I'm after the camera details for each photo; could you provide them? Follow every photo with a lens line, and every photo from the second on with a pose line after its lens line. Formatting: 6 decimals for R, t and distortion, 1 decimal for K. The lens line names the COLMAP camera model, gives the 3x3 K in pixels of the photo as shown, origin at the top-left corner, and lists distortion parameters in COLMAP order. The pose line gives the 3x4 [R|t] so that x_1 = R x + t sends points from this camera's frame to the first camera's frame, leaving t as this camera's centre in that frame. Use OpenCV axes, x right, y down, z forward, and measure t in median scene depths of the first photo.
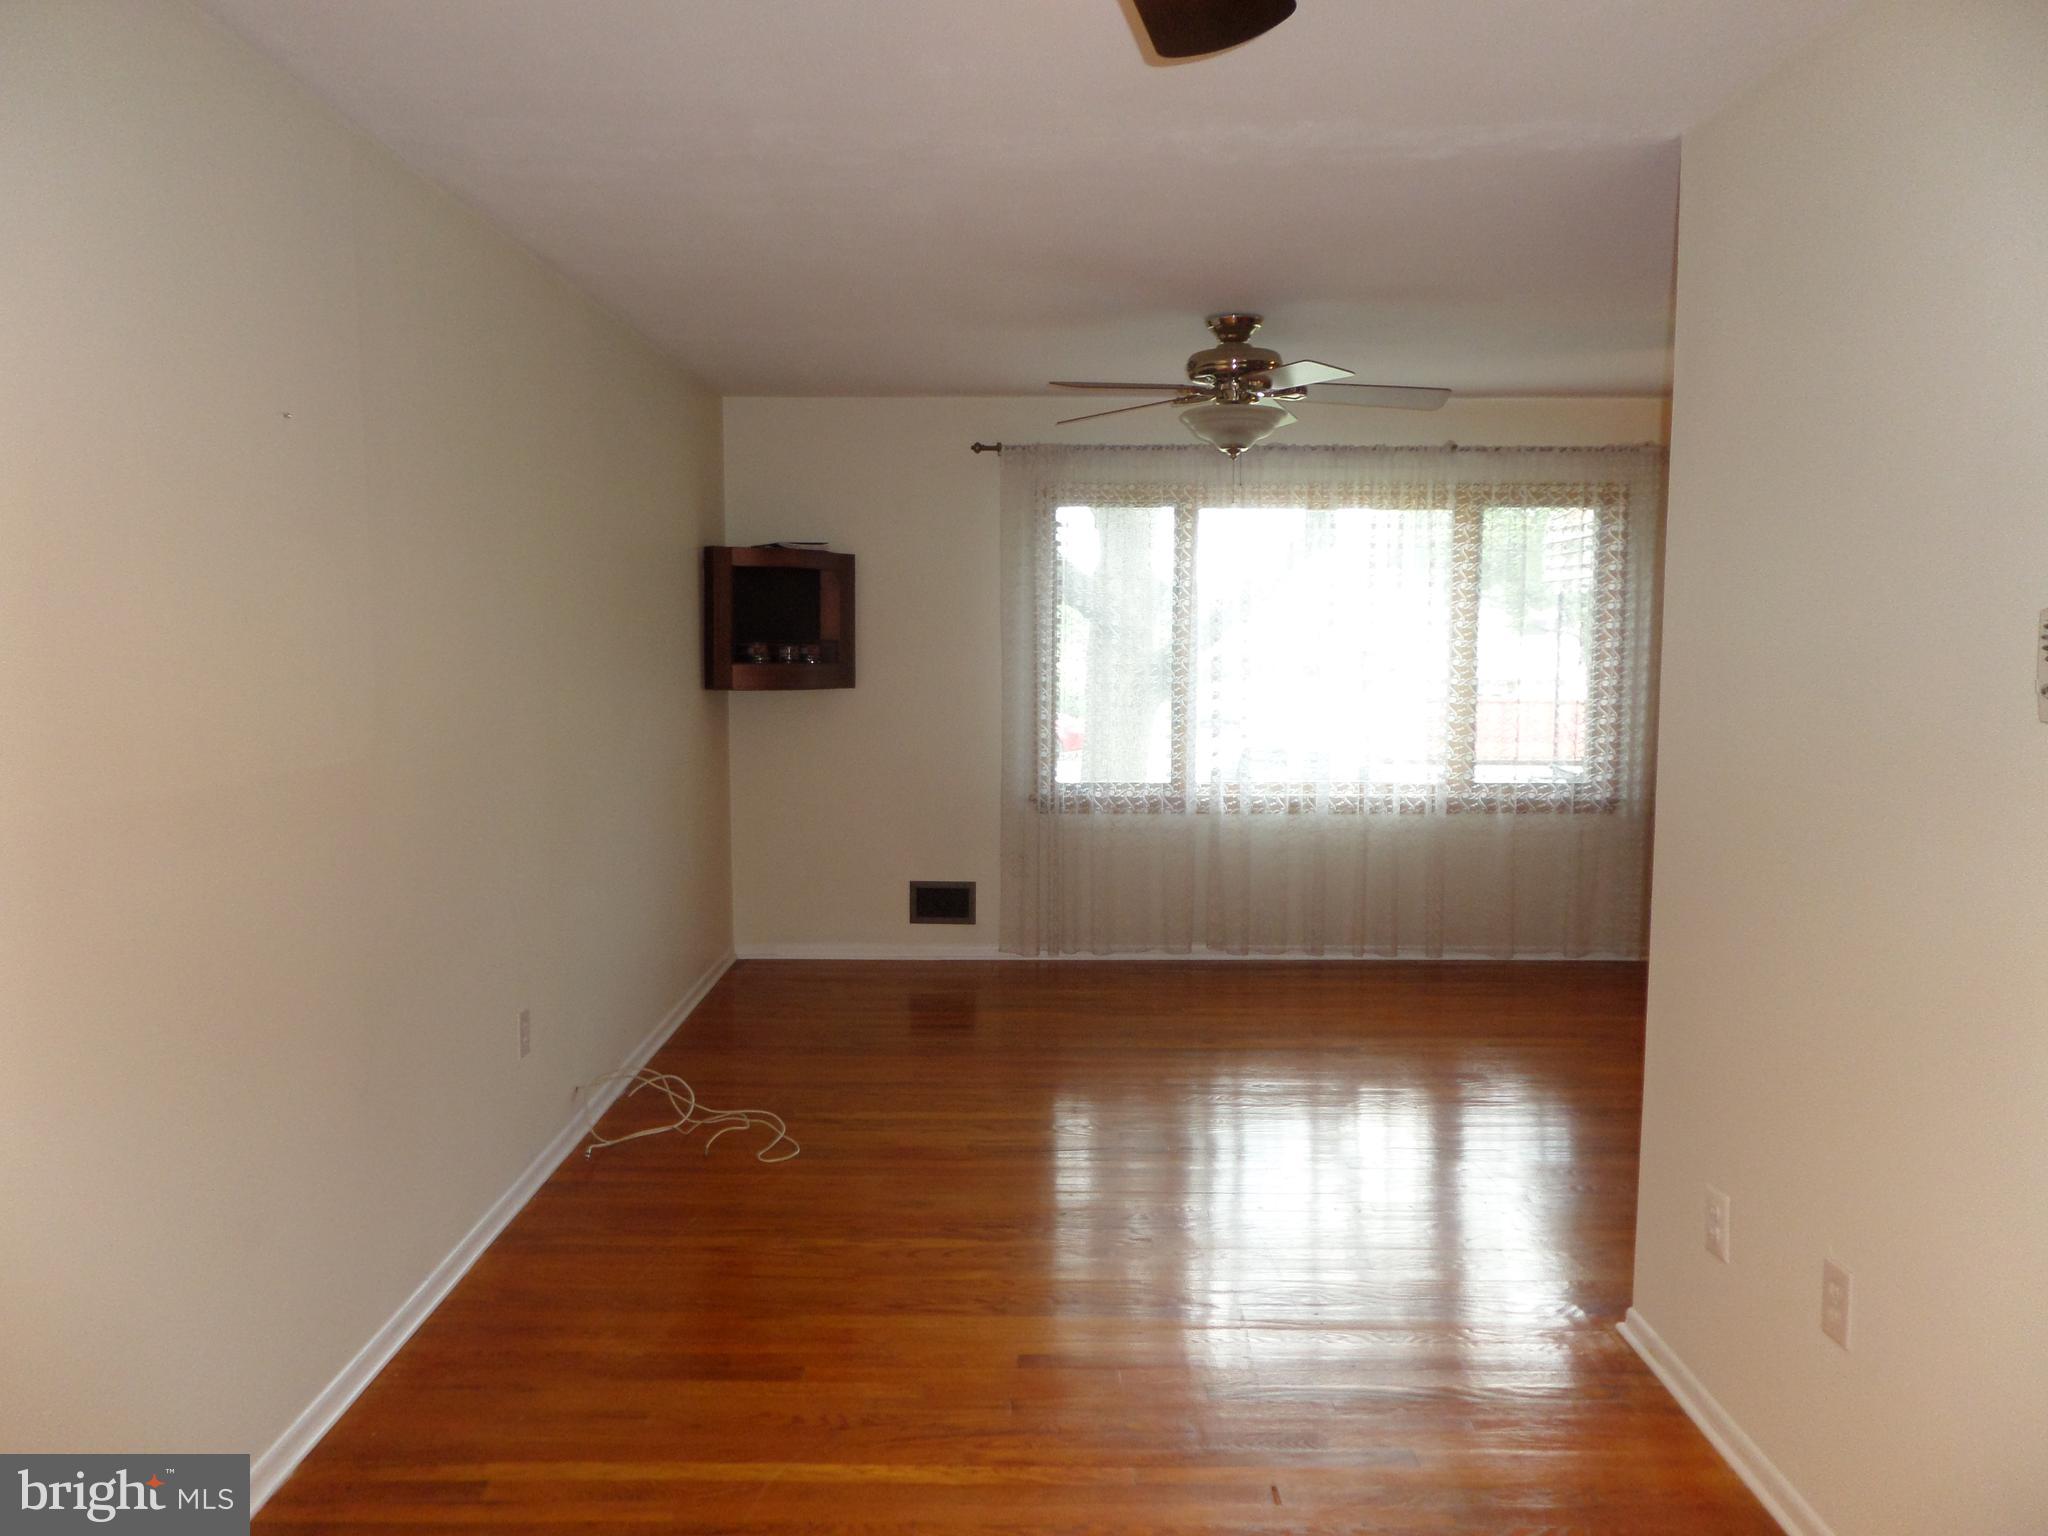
lens RADIAL K [[1488.7, 0, 1028.9], [0, 1488.7, 721.7], [0, 0, 1]] dist [0.003471, 0.002517]
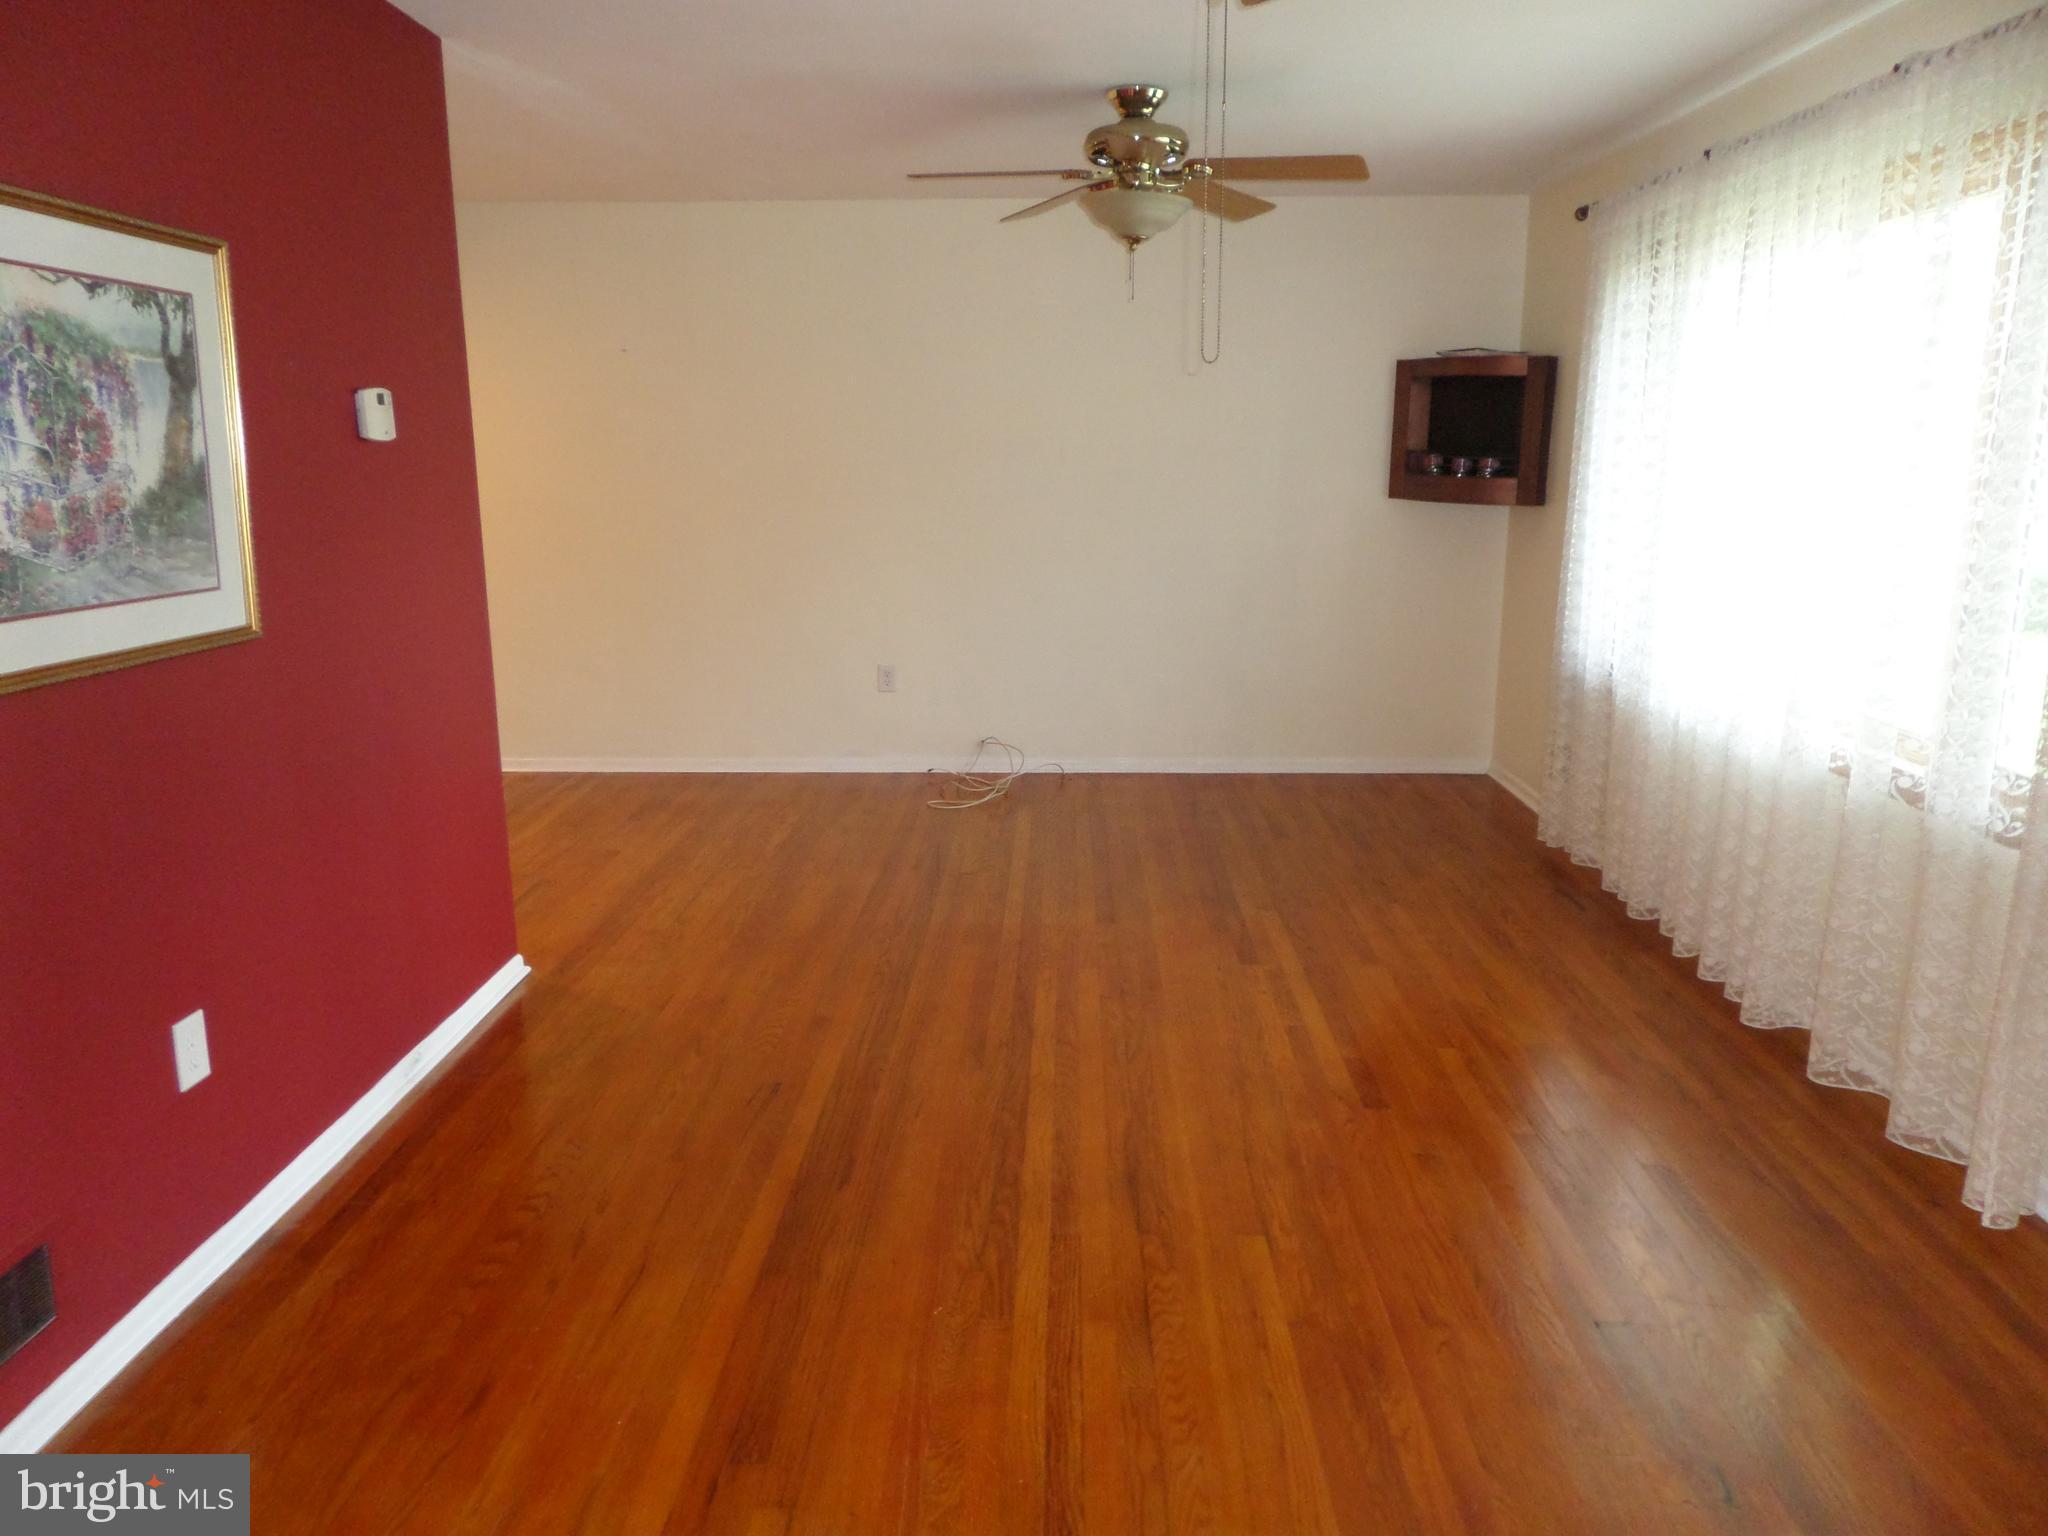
lens RADIAL K [[1488.7, 0, 1028.9], [0, 1488.7, 721.7], [0, 0, 1]] dist [0.003471, 0.002517]
pose [[-0.031125, 0.182561, -0.982702, 0.820699], [-0.073887, 0.980068, 0.184411, -0.039356], [0.996781, 0.078349, -0.017016, 0.726799]]
